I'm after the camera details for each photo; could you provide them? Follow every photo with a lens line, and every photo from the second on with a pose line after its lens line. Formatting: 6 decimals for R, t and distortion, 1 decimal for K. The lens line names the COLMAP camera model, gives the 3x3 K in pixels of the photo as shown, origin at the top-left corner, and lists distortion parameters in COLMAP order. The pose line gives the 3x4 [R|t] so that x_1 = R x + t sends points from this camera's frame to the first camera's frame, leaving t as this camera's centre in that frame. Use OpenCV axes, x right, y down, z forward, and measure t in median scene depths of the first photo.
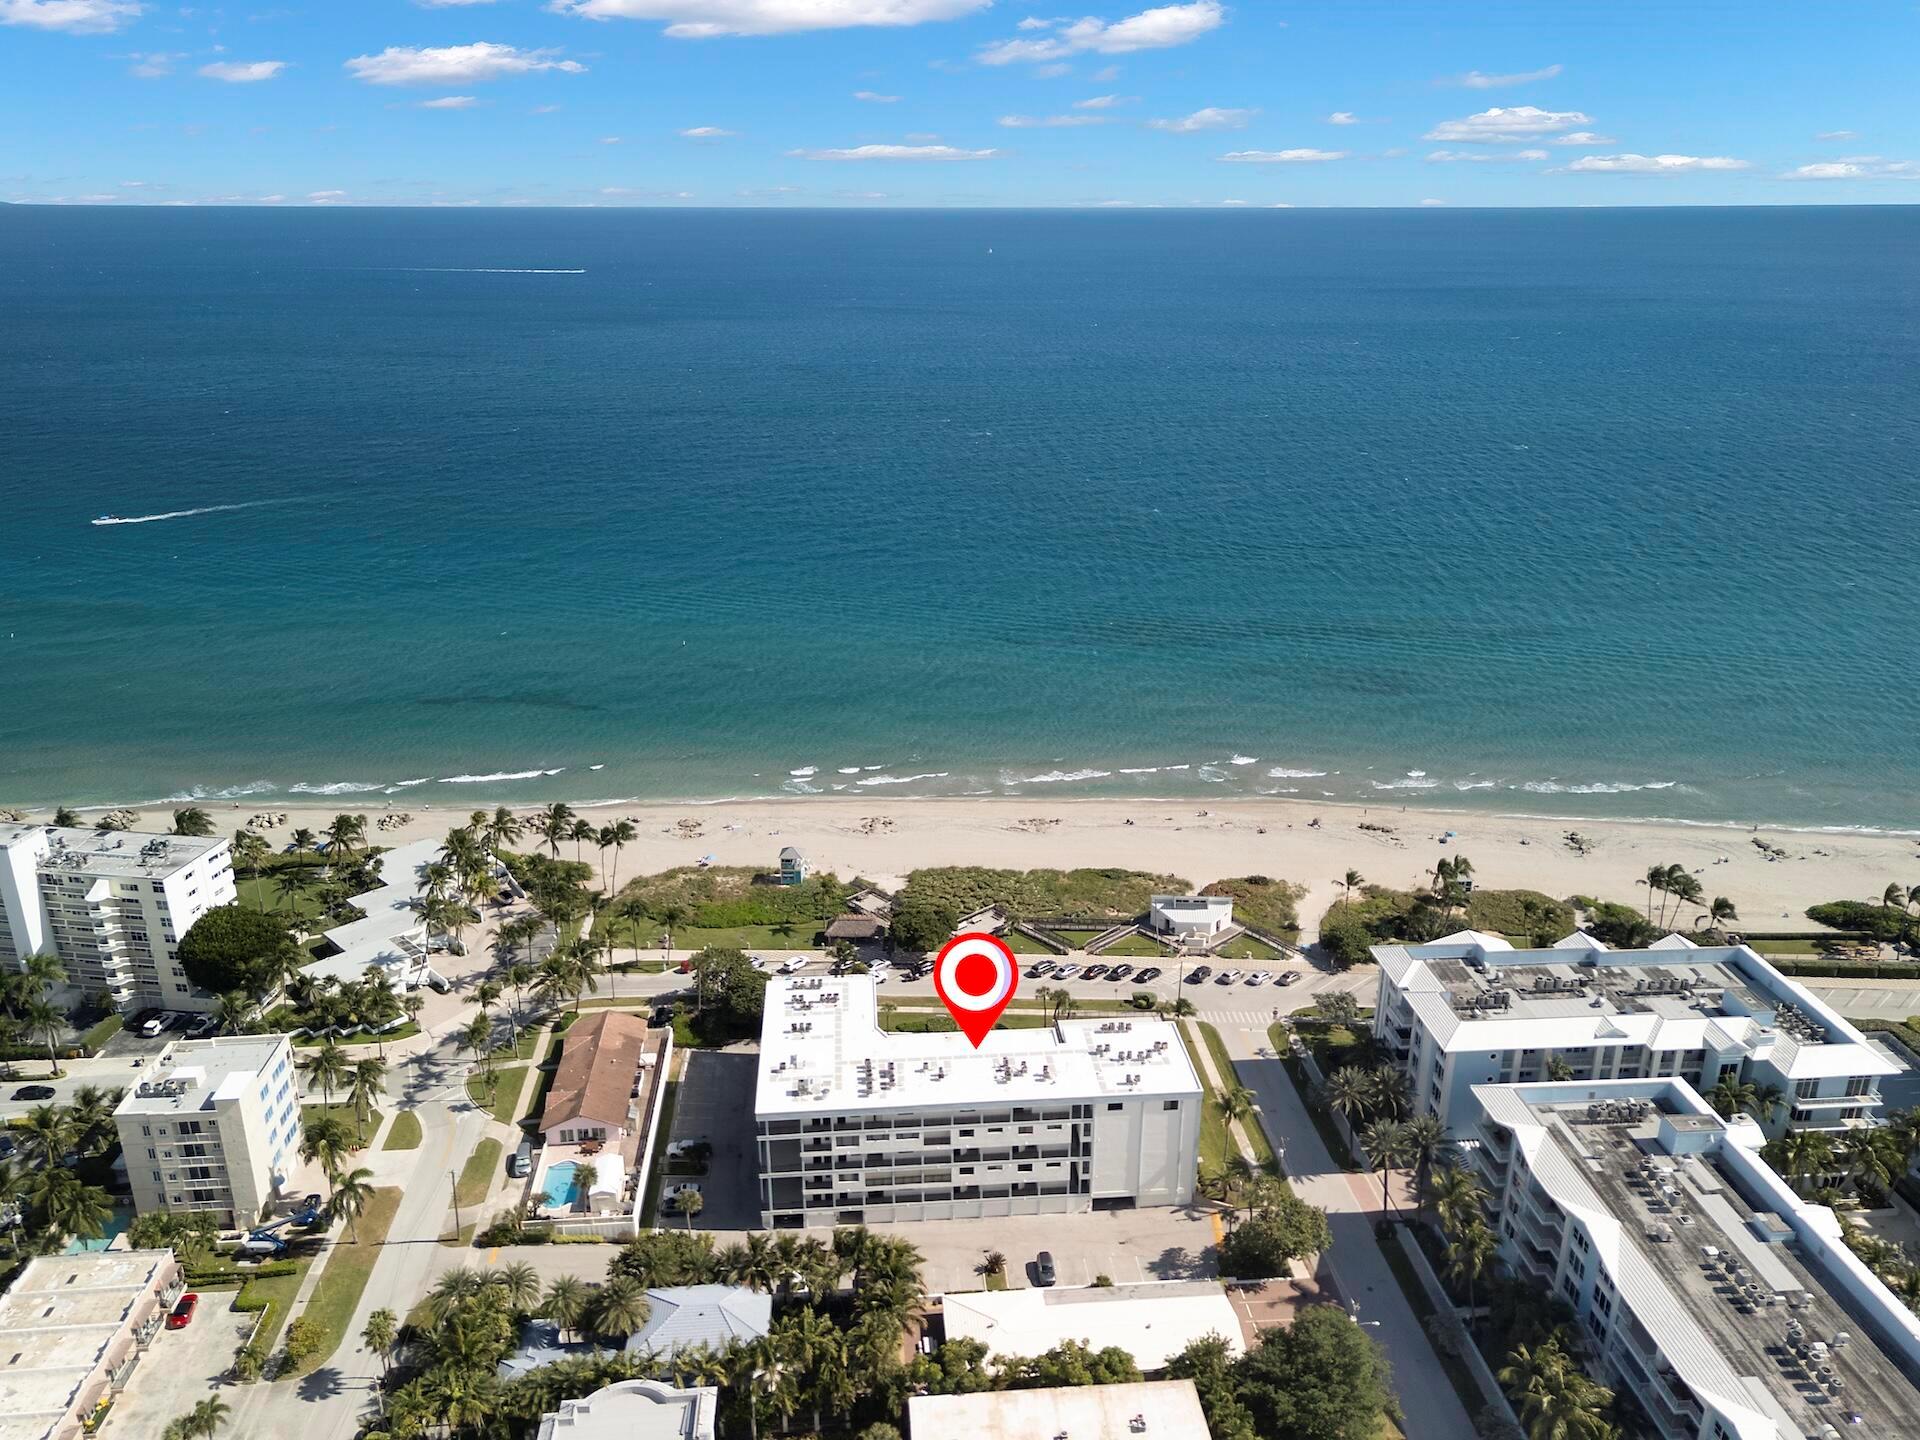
lens RADIAL K [[1422.7, 0, 960.0], [0, 1422.7, 720.0], [0, 0, 1]] dist [0.079992, -0.082913]
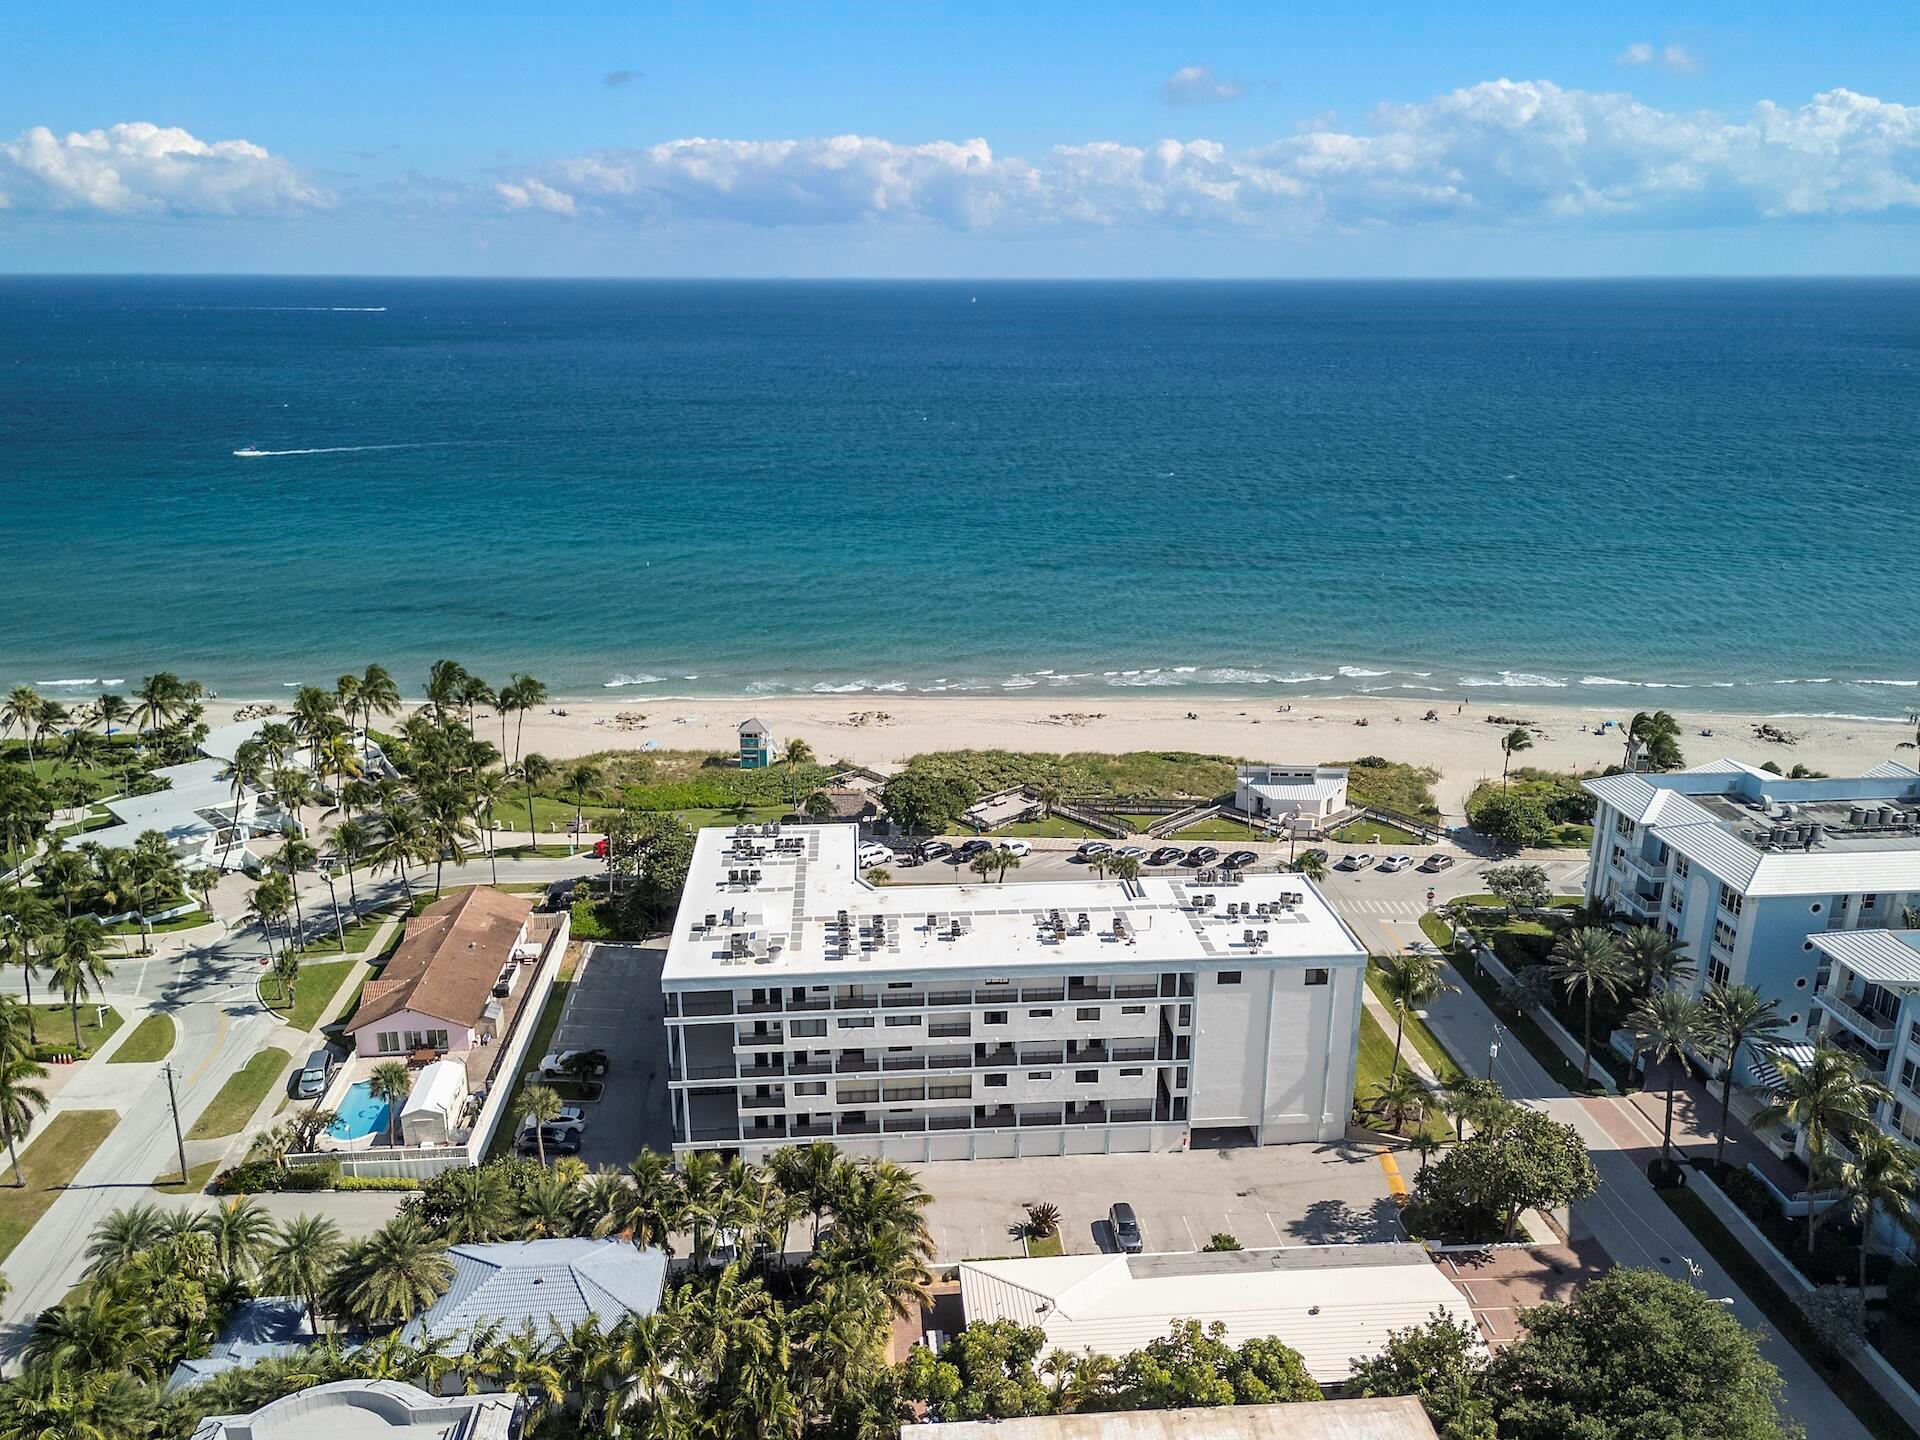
lens RADIAL K [[1422.7, 0, 960.0], [0, 1422.7, 720.0], [0, 0, 1]] dist [0.079992, -0.082913]
pose [[0.999990, 0.001223, -0.004188, -0.008693], [-0.001422, 0.998856, -0.047798, 0.183955], [0.004125, 0.047803, 0.998848, 0.354648]]
